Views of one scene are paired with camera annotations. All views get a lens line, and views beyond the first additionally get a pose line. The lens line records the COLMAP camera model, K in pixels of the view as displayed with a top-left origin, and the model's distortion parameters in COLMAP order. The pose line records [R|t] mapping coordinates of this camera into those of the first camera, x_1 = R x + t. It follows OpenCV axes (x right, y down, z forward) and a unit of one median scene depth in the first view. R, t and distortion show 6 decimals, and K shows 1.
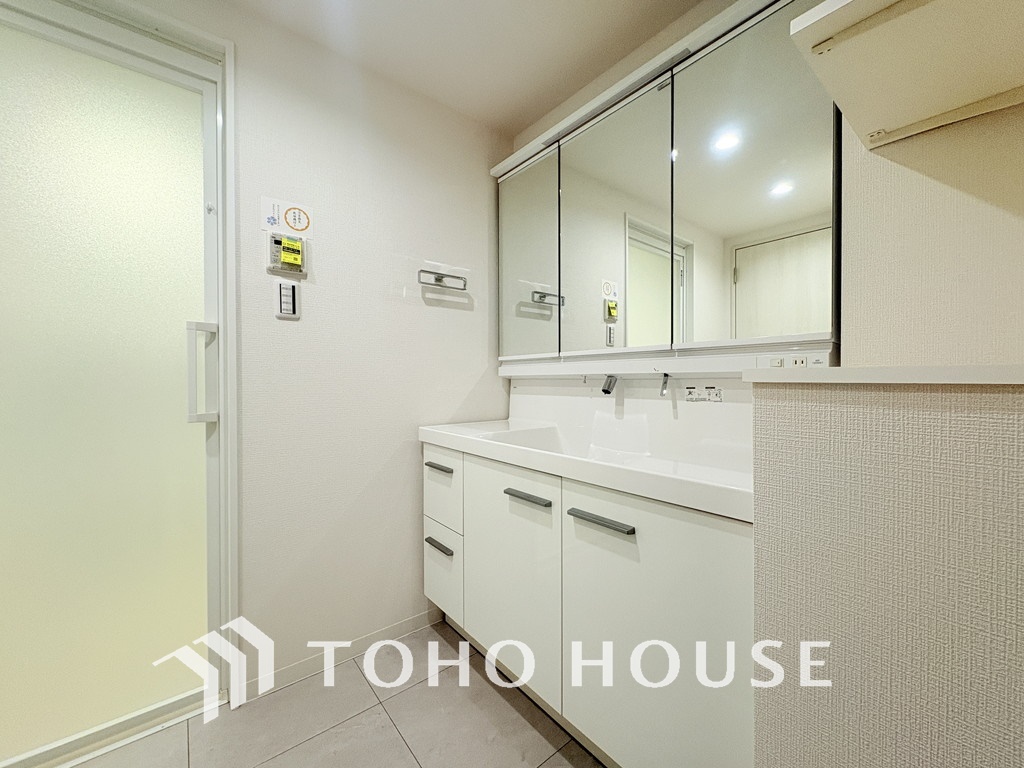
lens RADIAL K [[408.2, 0, 505.1], [0, 408.2, 384.2], [0, 0, 1]] dist [0.000839, -0.000150]
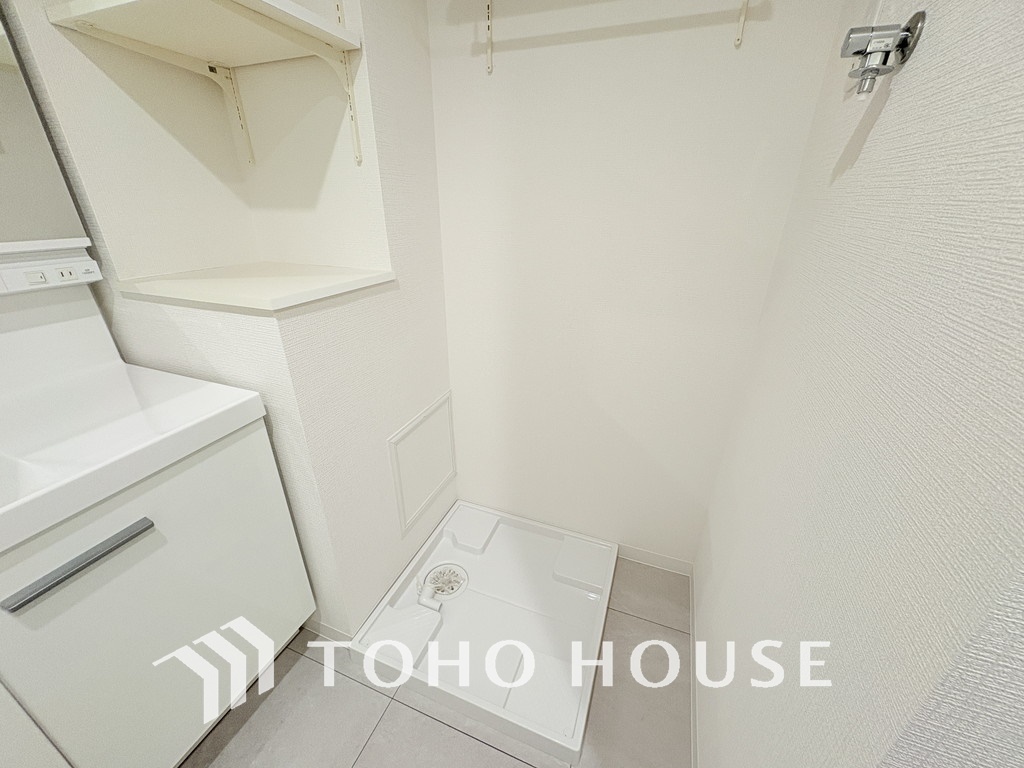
lens RADIAL K [[408.2, 0, 511.0], [0, 408.2, 385.4], [0, 0, 1]] dist [0.000839, -0.000150]
pose [[-0.494795, -0.368147, 0.787176, -0.381836], [-0.002820, 0.906506, 0.422183, -0.151769], [-0.869005, 0.206674, -0.449573, 0.444431]]
